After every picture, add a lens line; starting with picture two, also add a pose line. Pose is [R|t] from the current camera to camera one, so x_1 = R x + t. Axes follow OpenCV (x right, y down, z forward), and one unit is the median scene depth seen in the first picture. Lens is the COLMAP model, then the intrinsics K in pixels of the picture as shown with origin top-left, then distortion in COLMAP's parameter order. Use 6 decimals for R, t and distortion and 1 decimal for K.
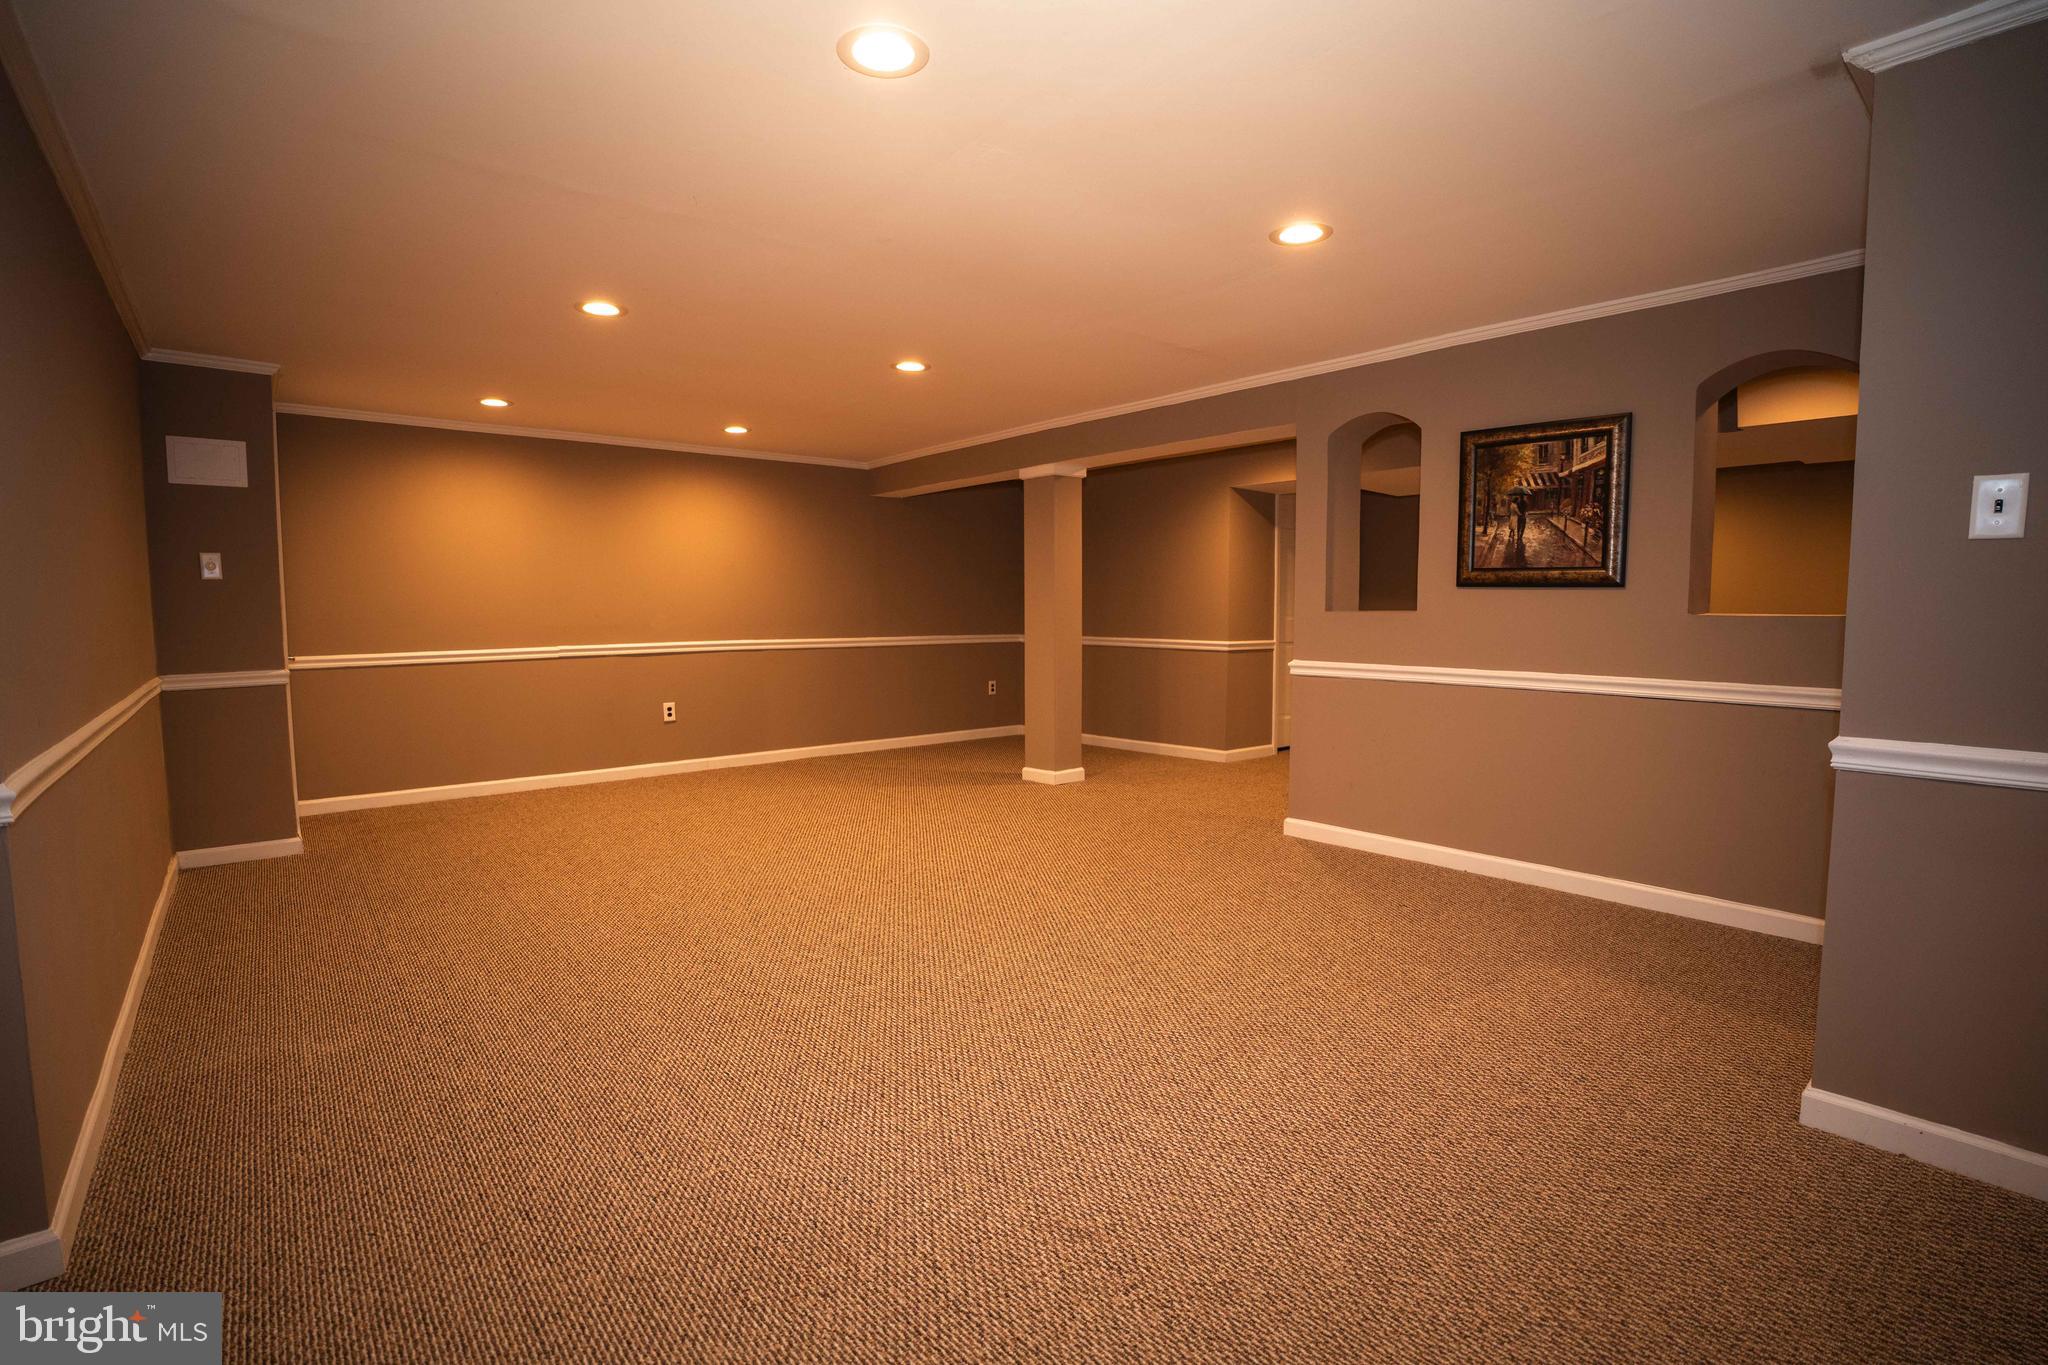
lens RADIAL K [[923.0, 0, 1029.8], [0, 923.0, 683.8], [0, 0, 1]] dist [-0.054018, 0.011179]
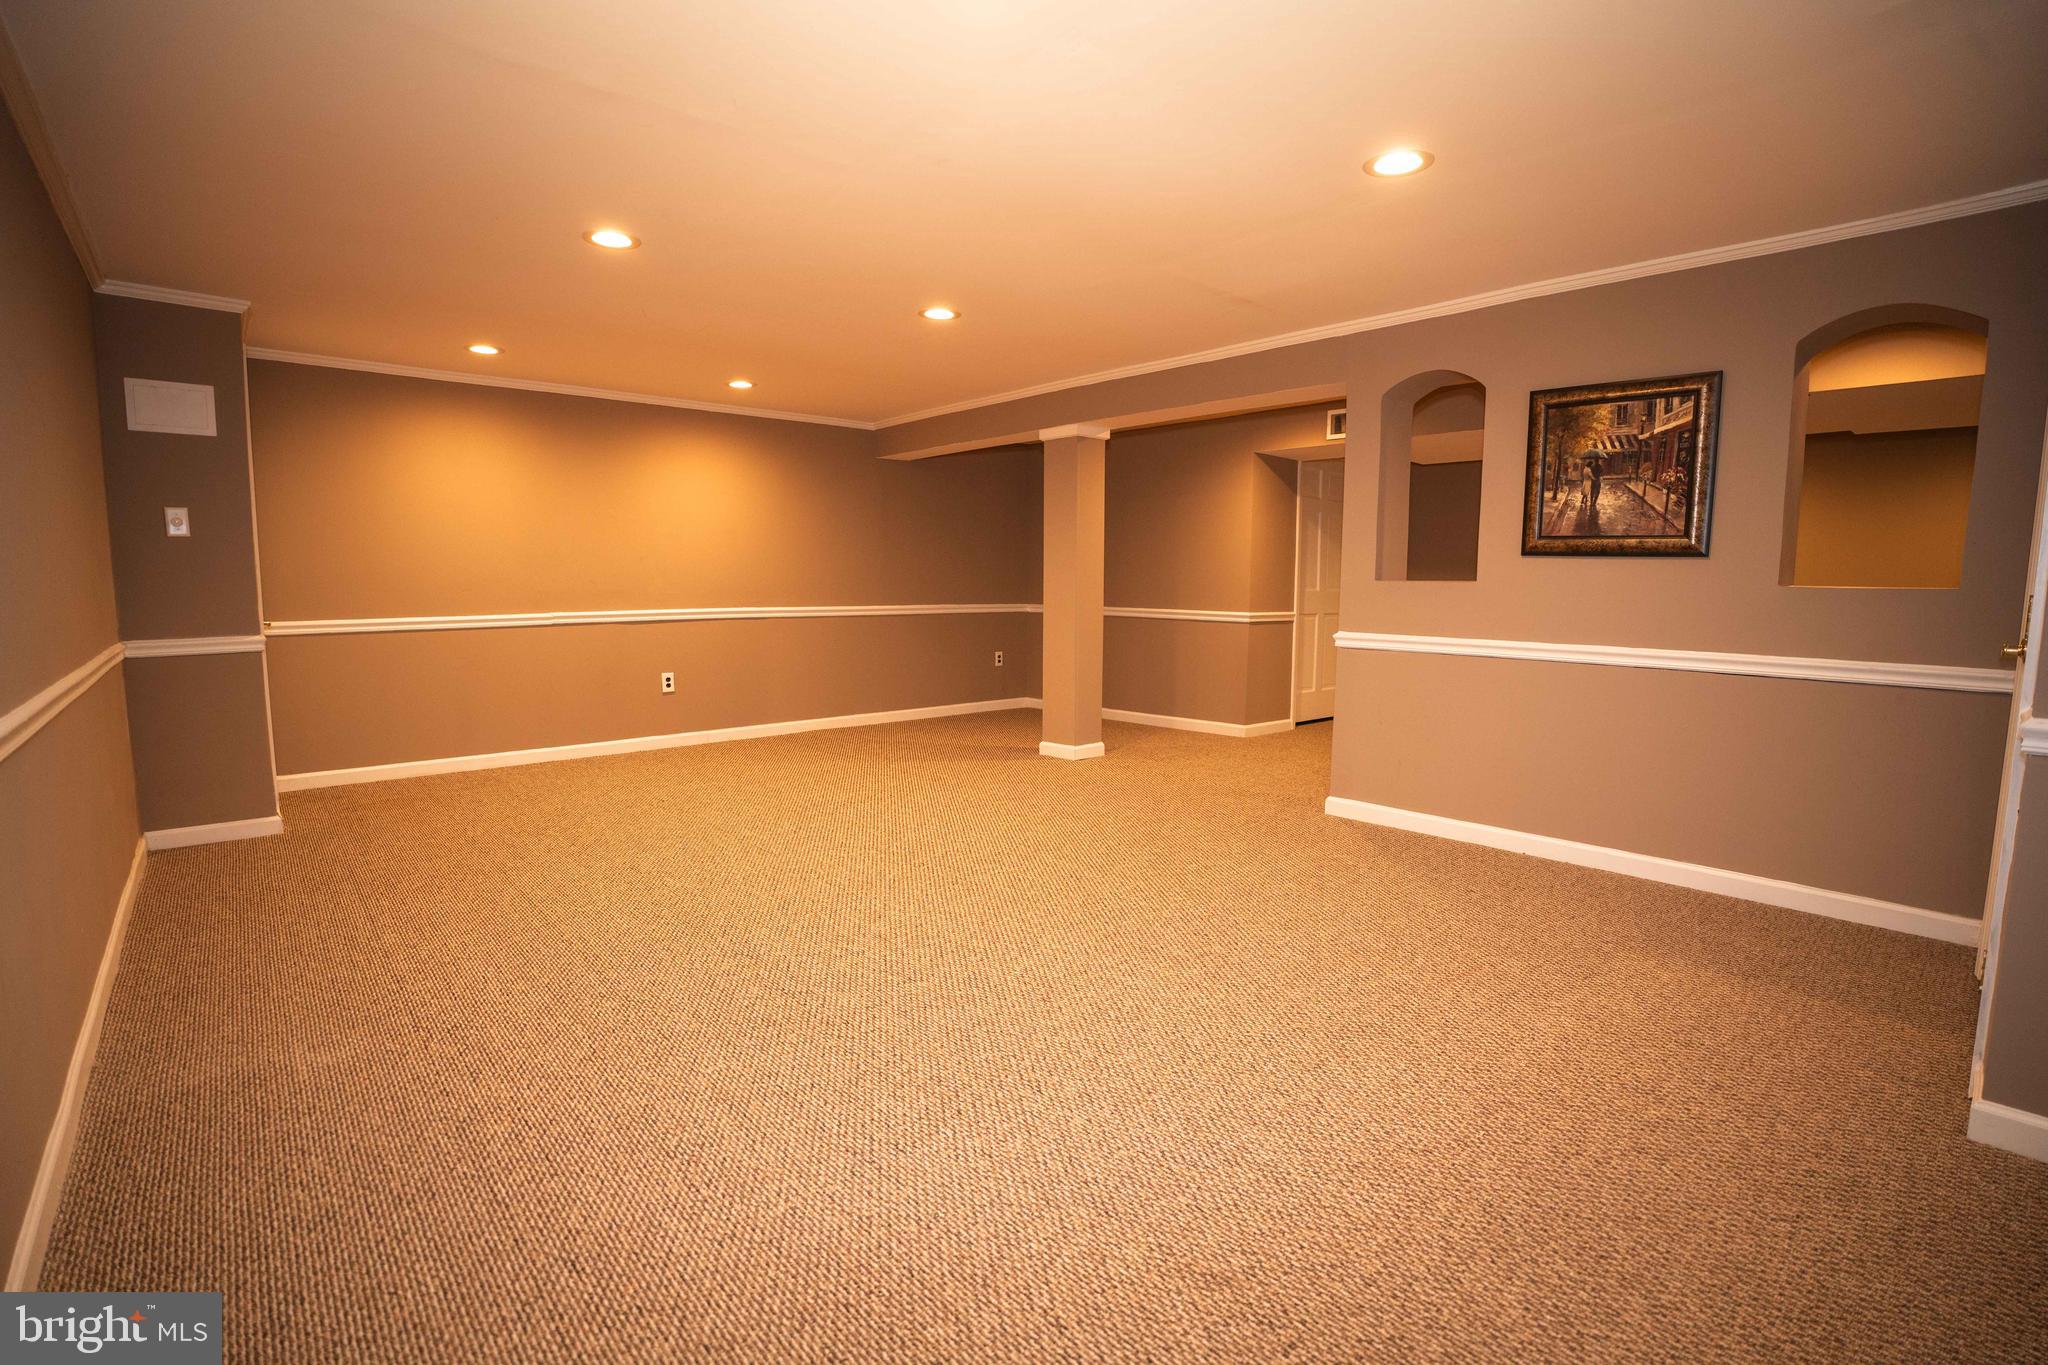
lens RADIAL K [[923.0, 0, 1032.7], [0, 923.0, 682.1], [0, 0, 1]] dist [-0.054018, 0.011179]
pose [[0.999680, 0.005557, 0.024689, -0.072567], [-0.006252, 0.999583, 0.028180, 0.001909], [-0.024523, -0.028325, 0.999298, 0.072571]]
